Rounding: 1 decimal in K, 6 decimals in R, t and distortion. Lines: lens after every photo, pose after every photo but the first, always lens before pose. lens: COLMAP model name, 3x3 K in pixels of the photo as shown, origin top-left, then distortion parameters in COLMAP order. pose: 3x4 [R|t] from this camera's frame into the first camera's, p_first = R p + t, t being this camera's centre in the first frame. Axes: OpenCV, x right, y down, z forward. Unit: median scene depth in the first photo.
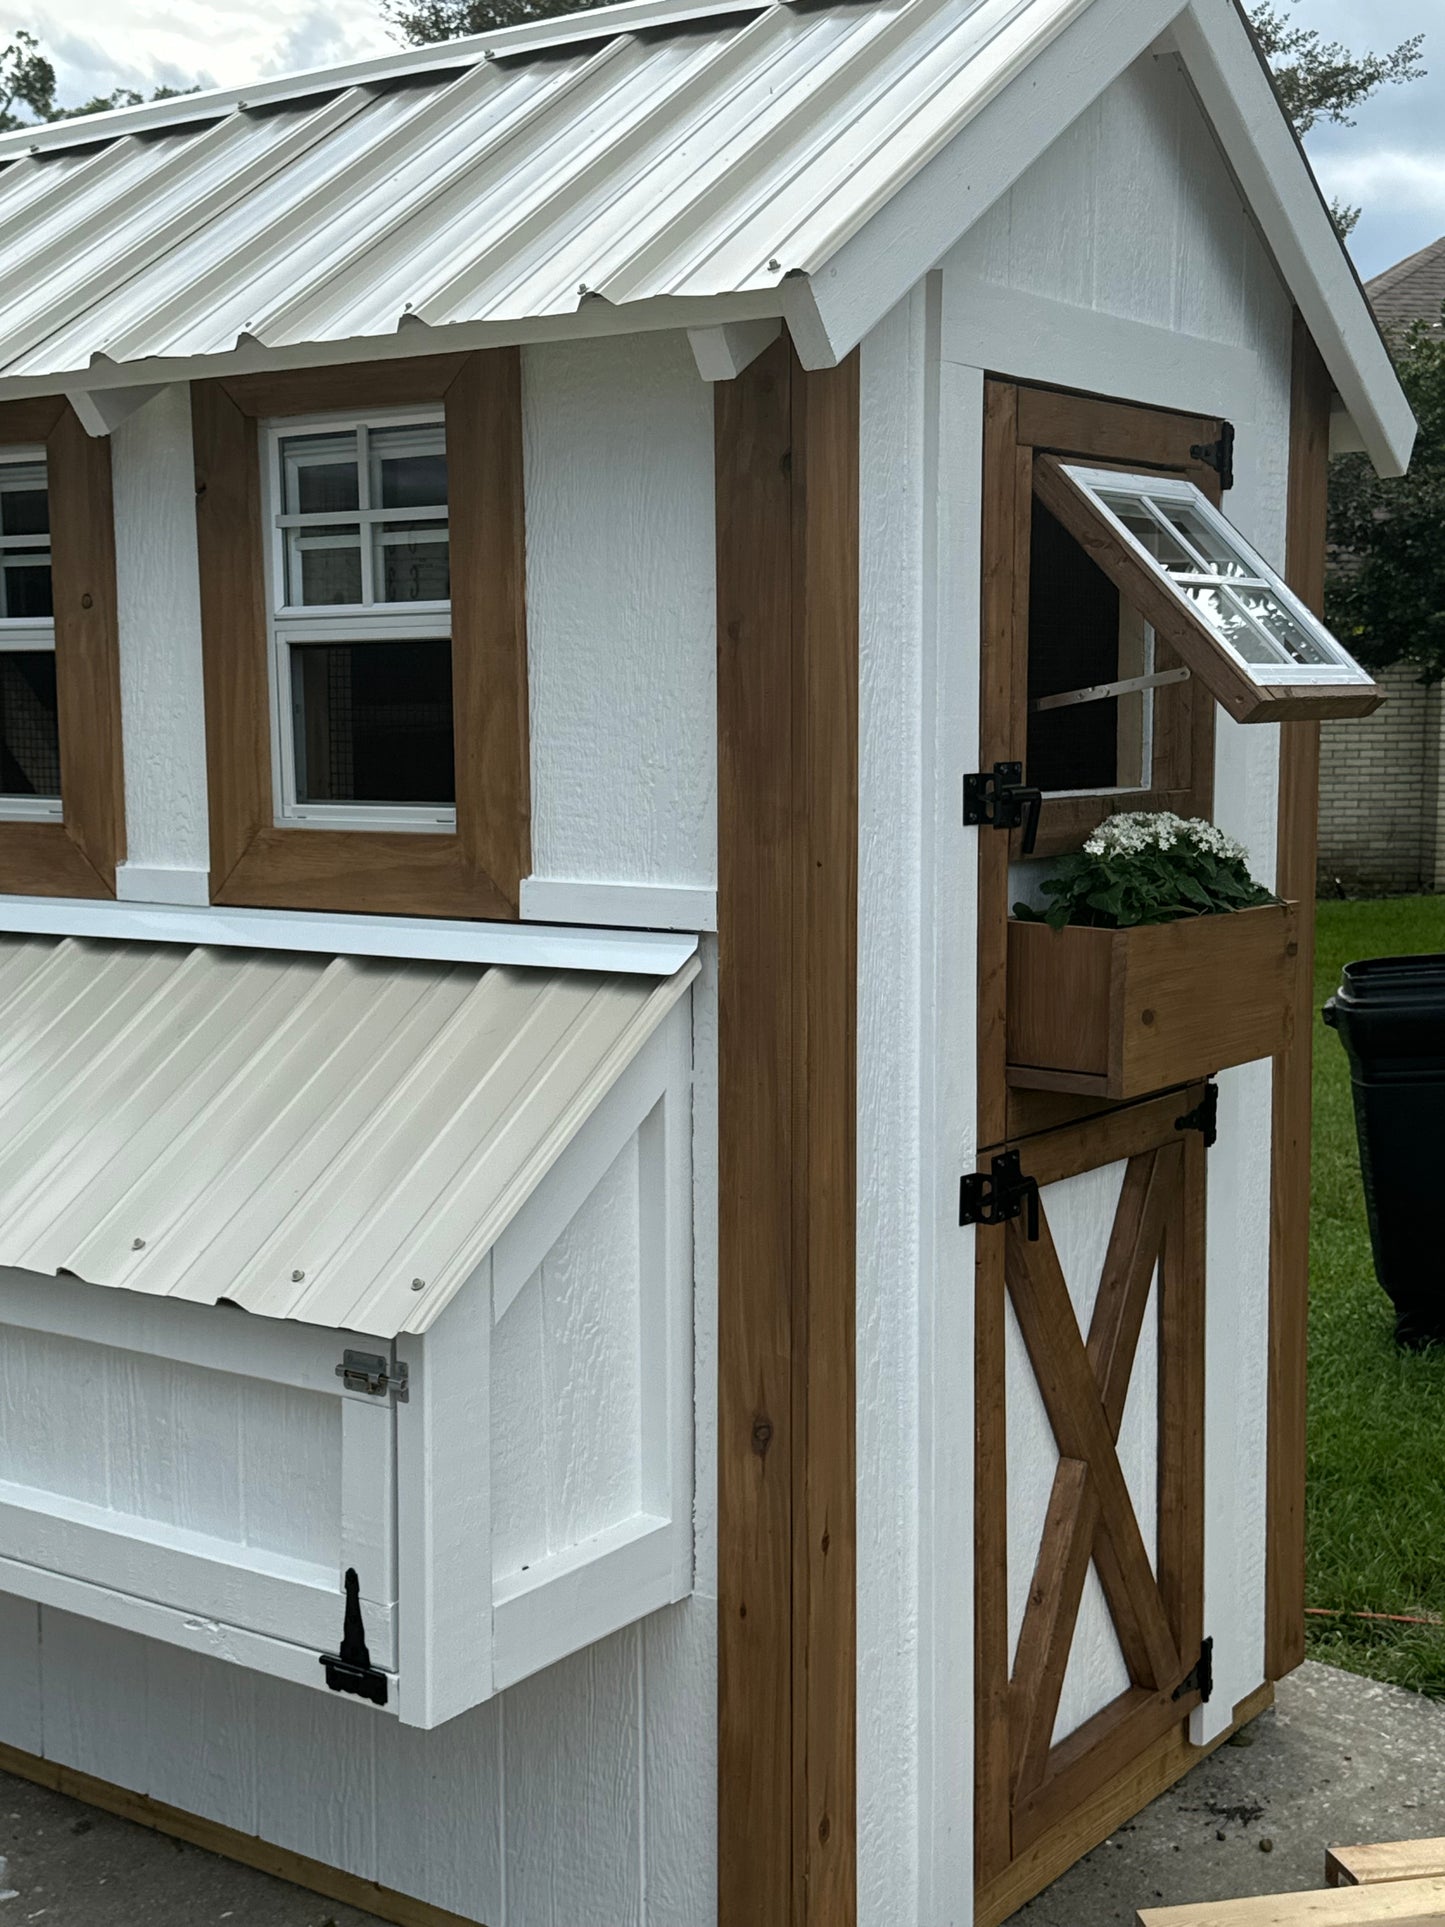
lens RADIAL K [[2425.9, 0, 718.0], [0, 2425.9, 954.2], [0, 0, 1]] dist [0.085867, 0.000000]
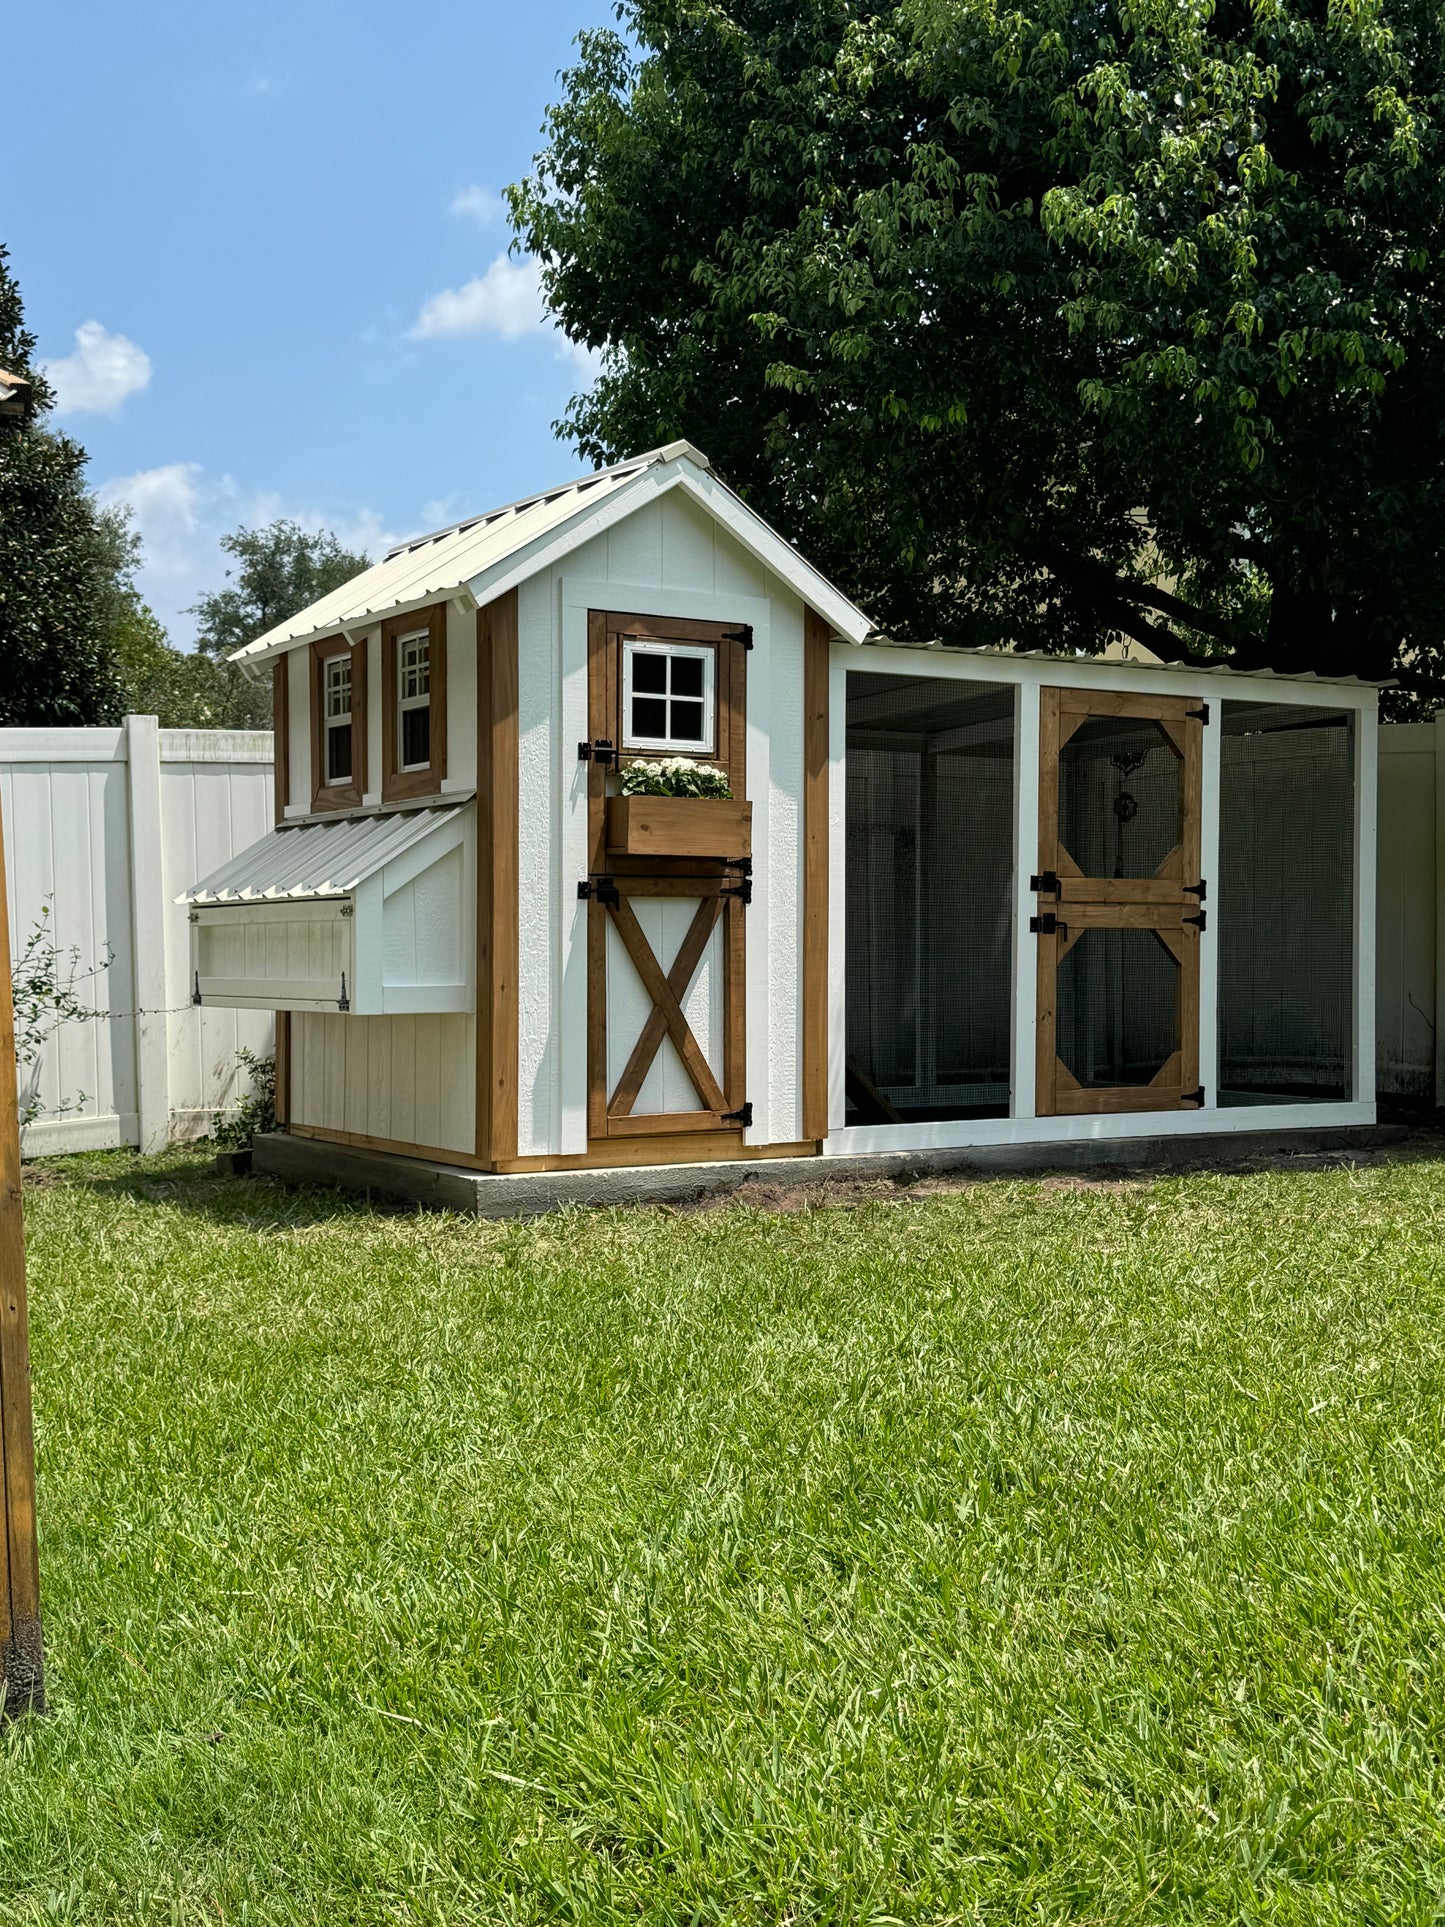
lens RADIAL K [[2425.9, 0, 733.6], [0, 2425.9, 960.9], [0, 0, 1]] dist [0.085867, 0.000000]
pose [[0.926679, 0.007152, -0.375785, 1.353510], [-0.045154, 0.994696, -0.092418, 0.441938], [0.373131, 0.102610, 0.922087, -1.586208]]
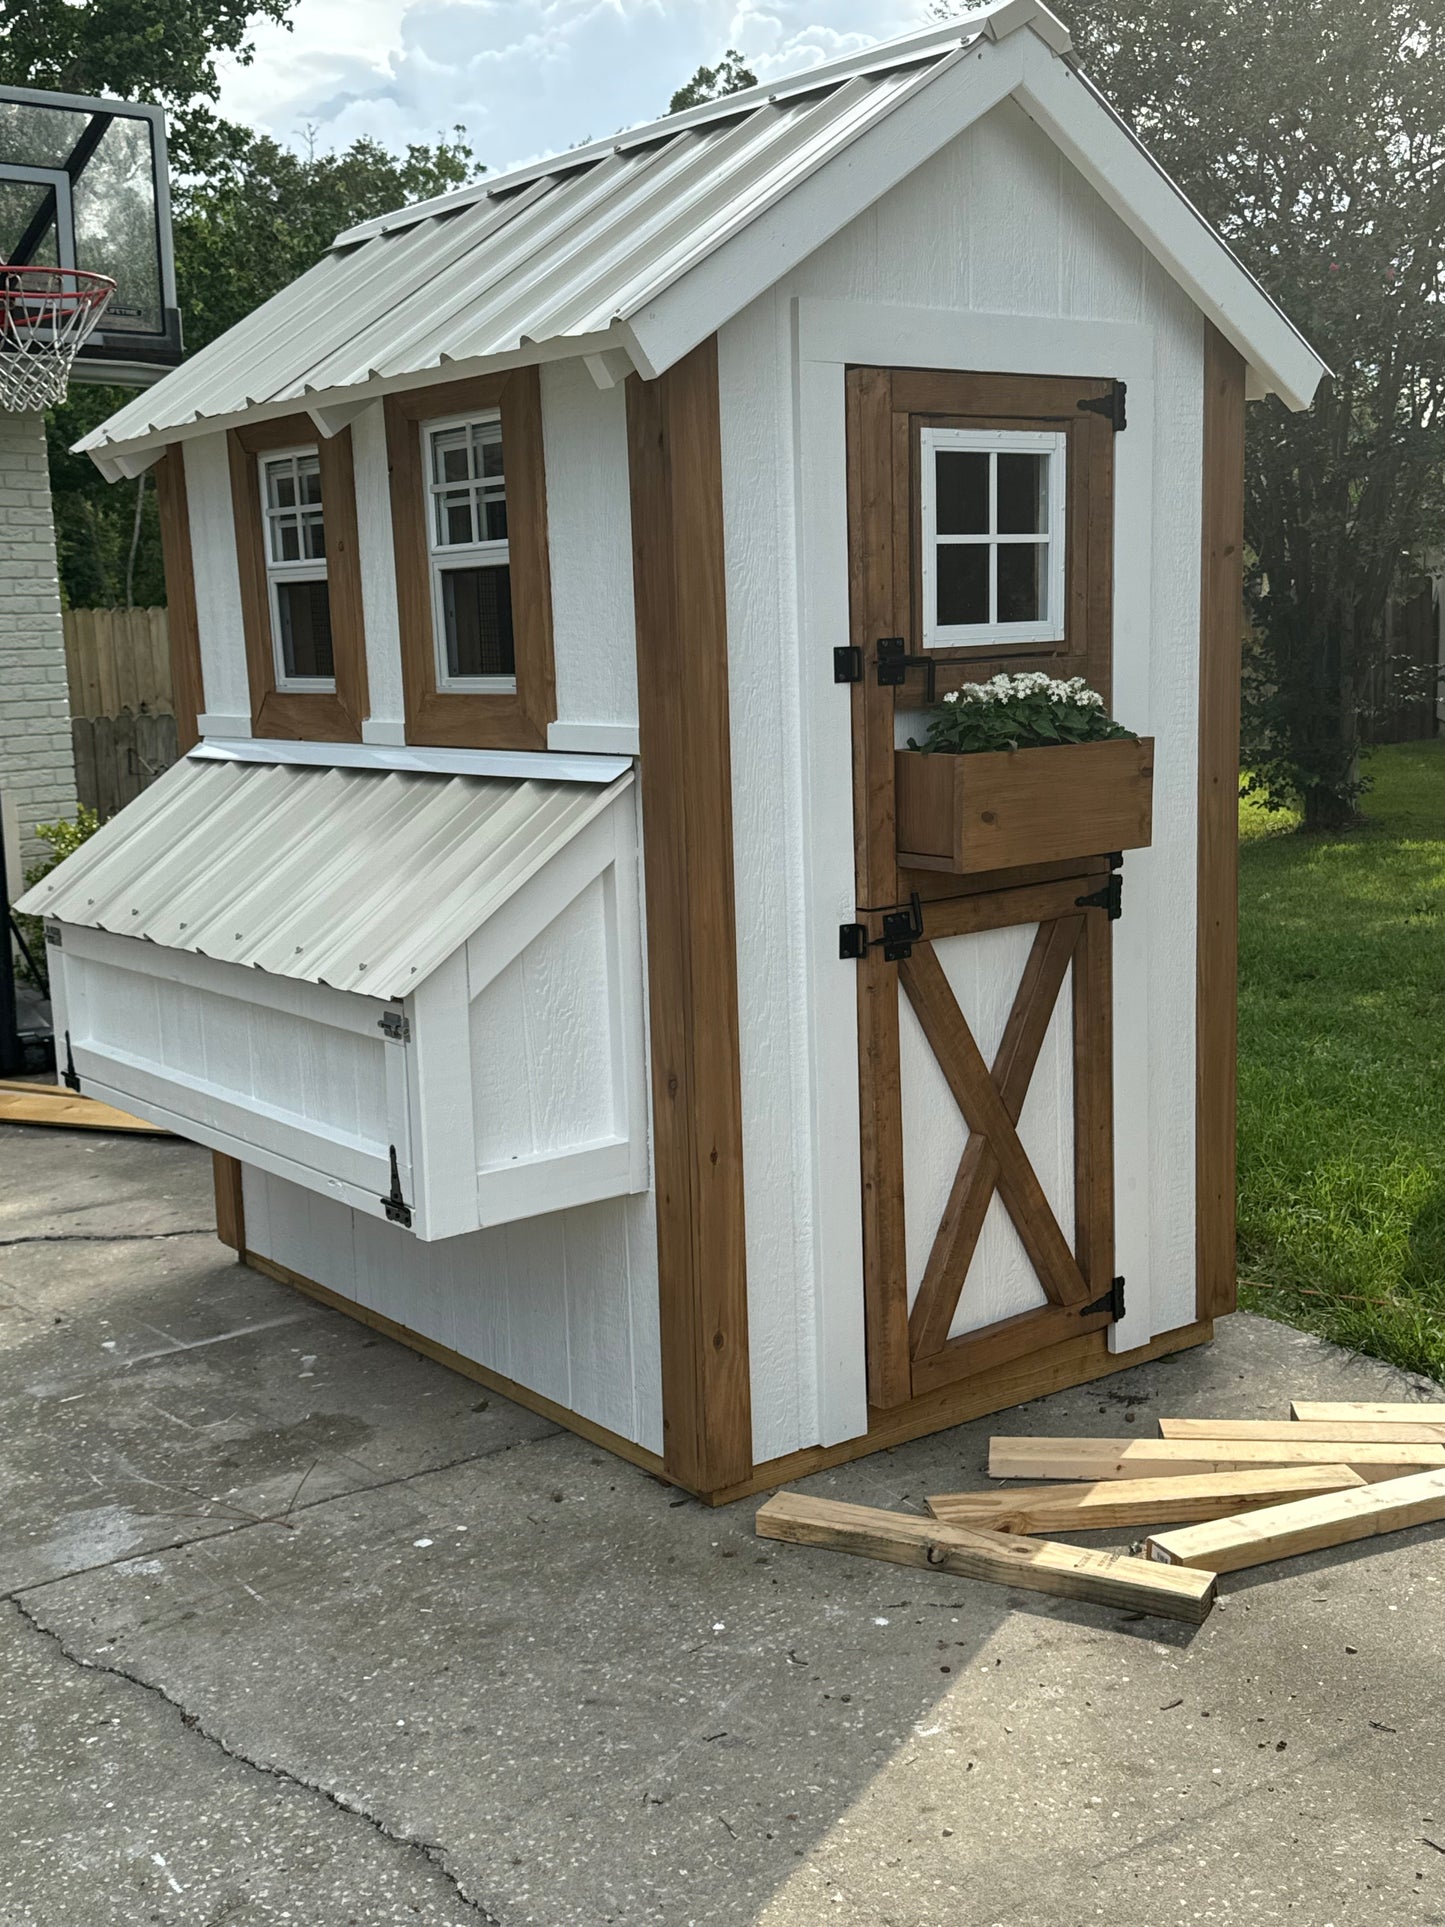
lens RADIAL K [[2103.6, 0, 719.9], [0, 2103.6, 969.0], [0, 0, 1]] dist [0.092088, 0.000000]
pose [[0.956931, 0.022269, -0.289460, 0.394858], [-0.003715, 0.997911, 0.064493, 0.036294], [0.290291, -0.060640, 0.955015, -0.233005]]
